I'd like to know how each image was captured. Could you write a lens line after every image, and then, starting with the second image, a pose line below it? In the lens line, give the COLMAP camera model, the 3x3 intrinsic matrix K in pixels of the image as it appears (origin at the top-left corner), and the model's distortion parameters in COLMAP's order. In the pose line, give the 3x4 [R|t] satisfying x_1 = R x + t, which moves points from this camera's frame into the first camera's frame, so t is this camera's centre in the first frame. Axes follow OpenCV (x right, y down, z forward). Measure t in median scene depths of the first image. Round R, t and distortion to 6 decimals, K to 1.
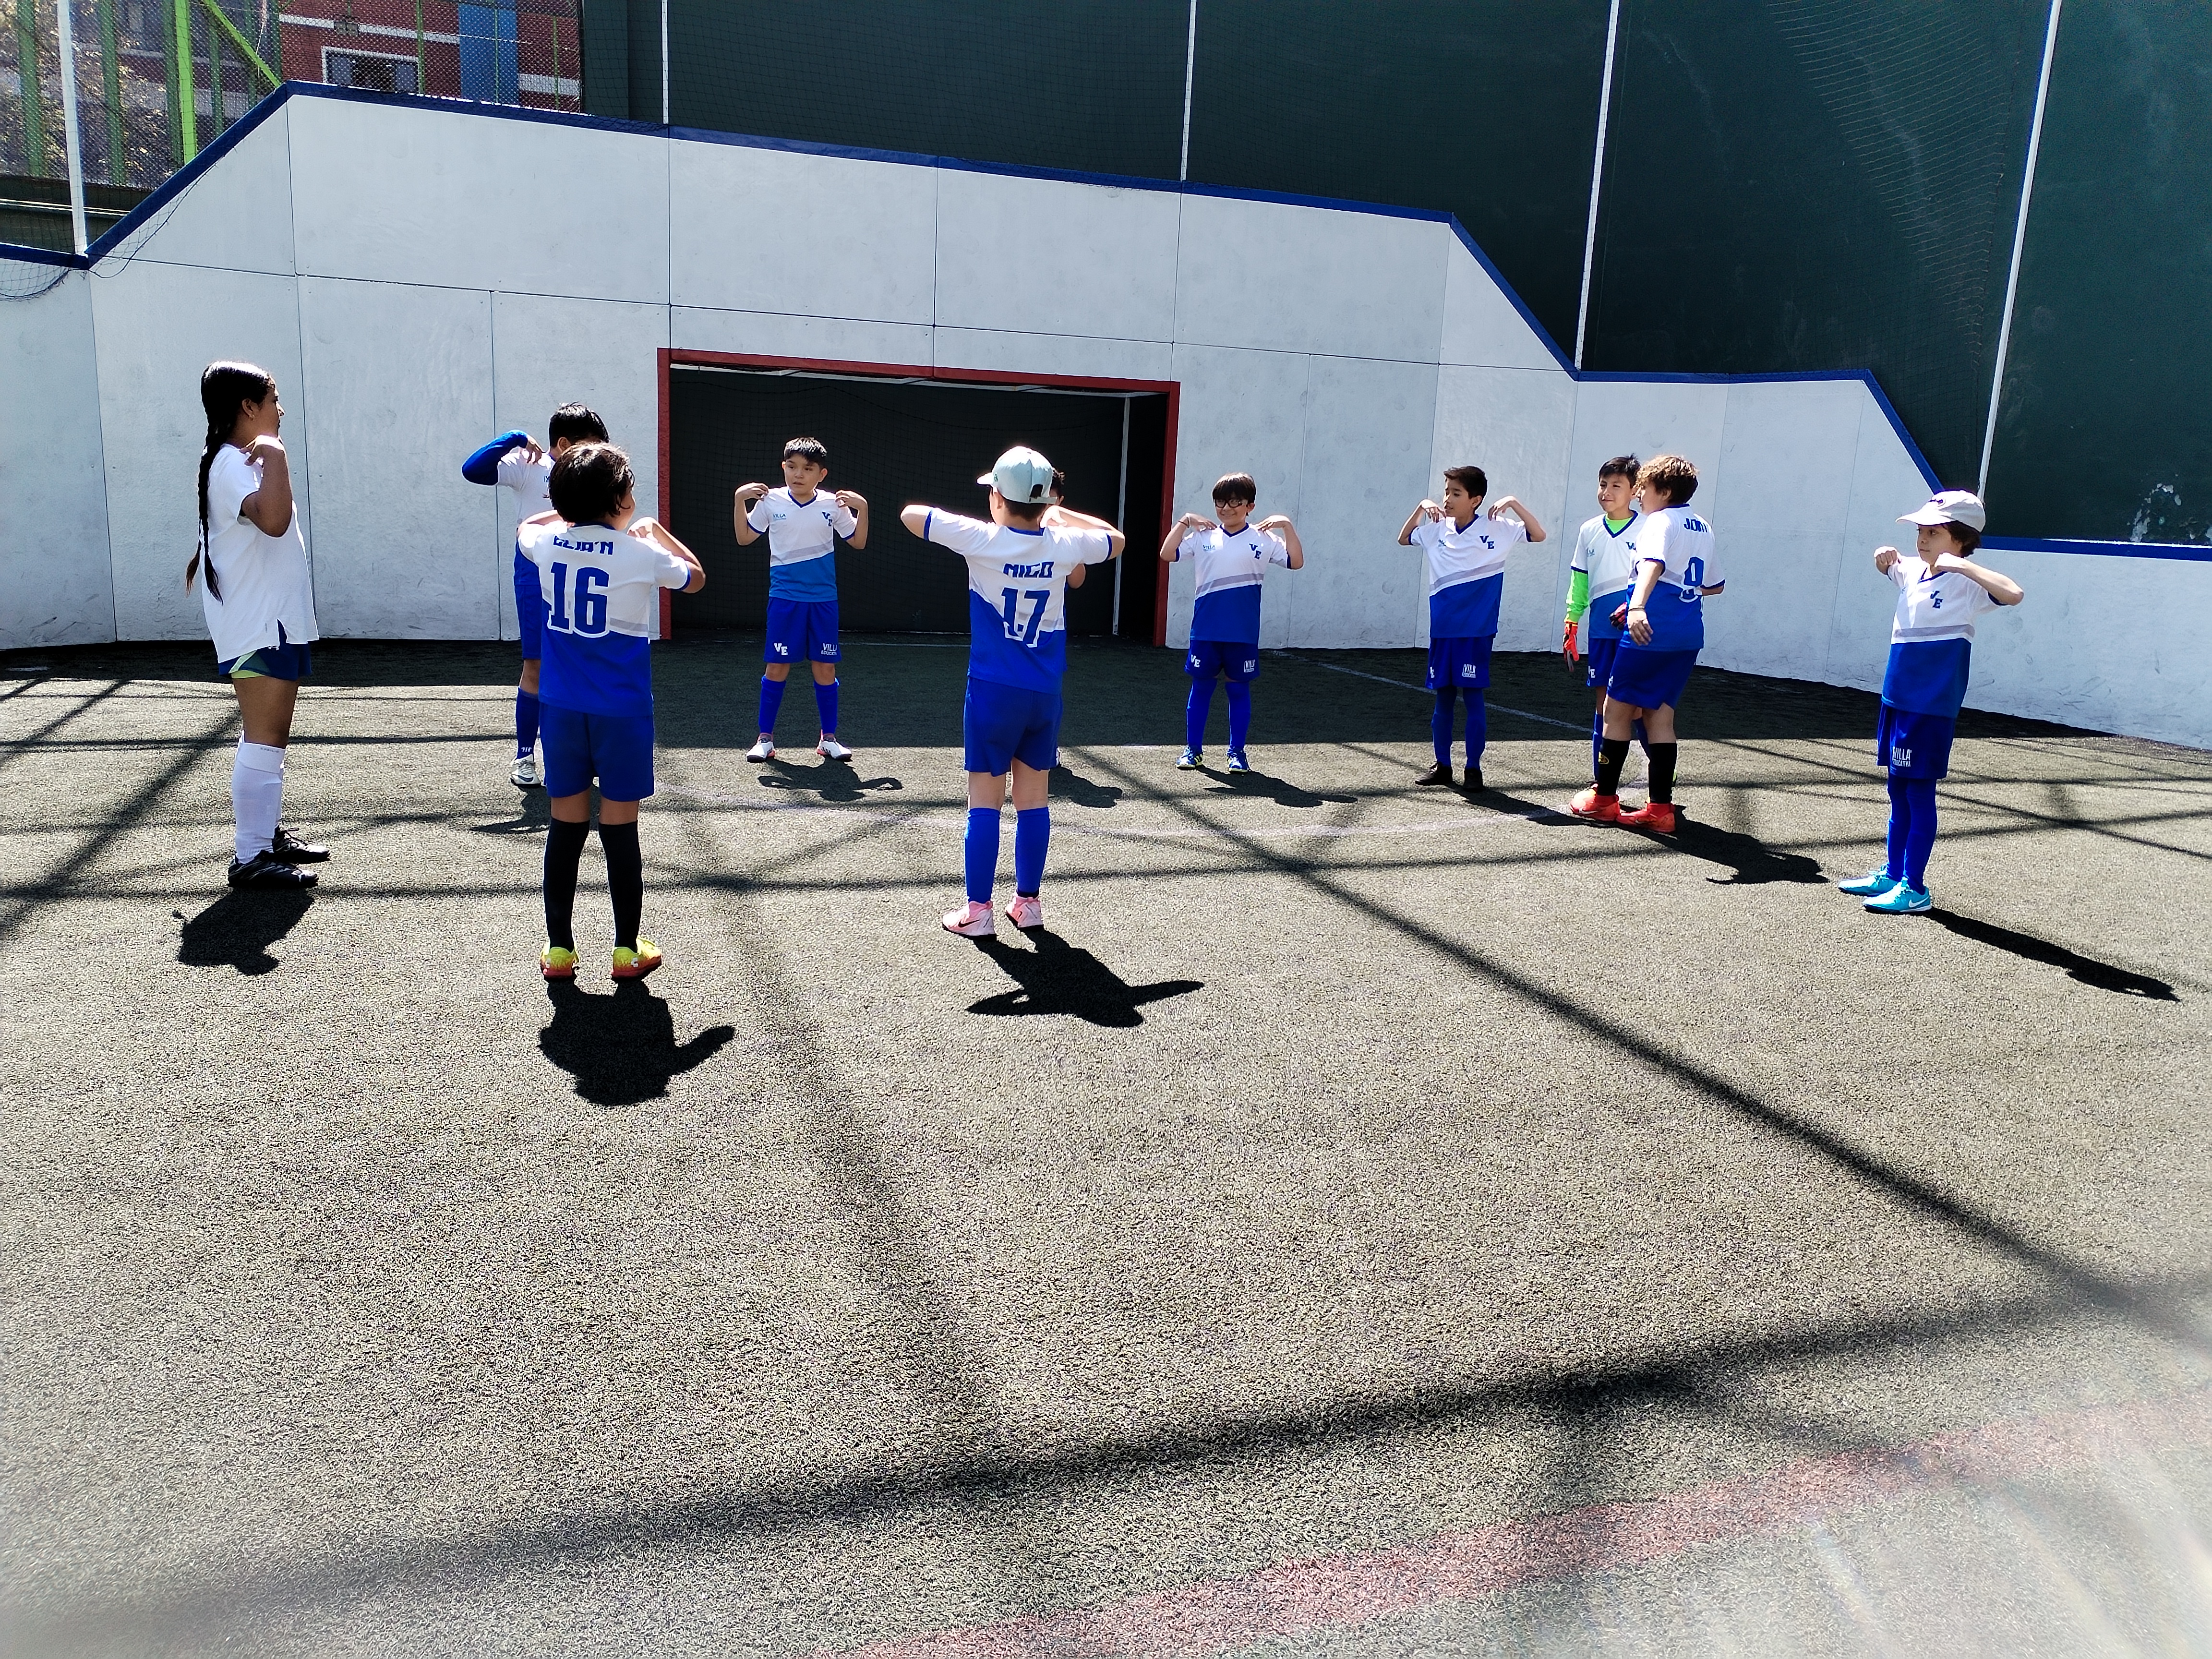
lens RADIAL K [[1715.7, 0, 1106.0], [0, 1715.7, 829.5], [0, 0, 1]] dist [0.009850, 0.007005]
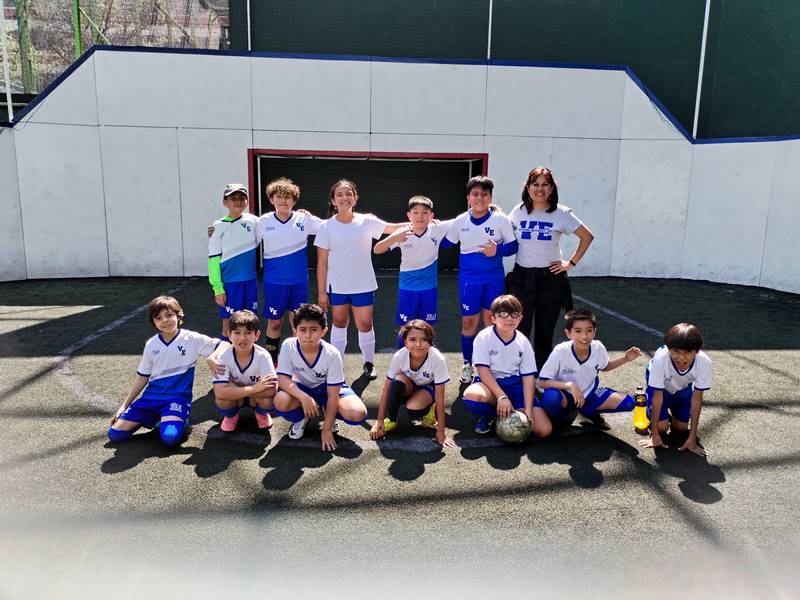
lens RADIAL K [[604.1, 0, 400.0], [0, 604.1, 300.0], [0, 0, 1]] dist [-0.001125, 0.004160]
pose [[0.968936, 0.013806, -0.246925, 0.127643], [-0.021414, 0.999374, -0.028153, -0.056313], [0.246382, 0.032566, 0.968626, 0.257296]]
